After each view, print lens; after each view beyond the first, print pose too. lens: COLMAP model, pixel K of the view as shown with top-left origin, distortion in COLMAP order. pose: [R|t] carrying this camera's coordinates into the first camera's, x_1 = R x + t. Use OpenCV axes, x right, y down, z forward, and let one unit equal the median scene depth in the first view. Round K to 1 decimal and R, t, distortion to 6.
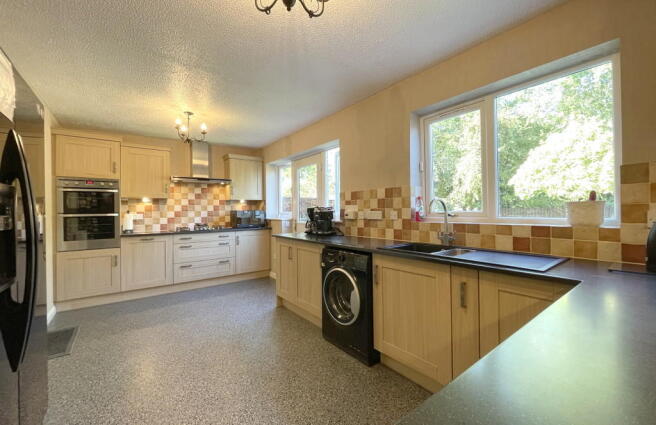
lens RADIAL K [[264.1, 0, 328.0], [0, 264.1, 212.5], [0, 0, 1]] dist [-0.000377, -0.000078]
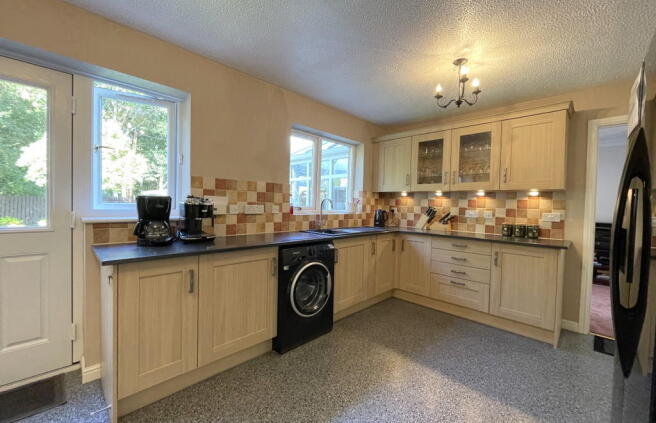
lens RADIAL K [[264.1, 0, 328.0], [0, 264.1, 211.5], [0, 0, 1]] dist [-0.000377, -0.000078]
pose [[-0.144926, -0.018975, 0.989260, -0.530124], [-0.016521, 0.999723, 0.016755, -0.001364], [-0.989305, -0.013915, -0.145200, 0.597715]]
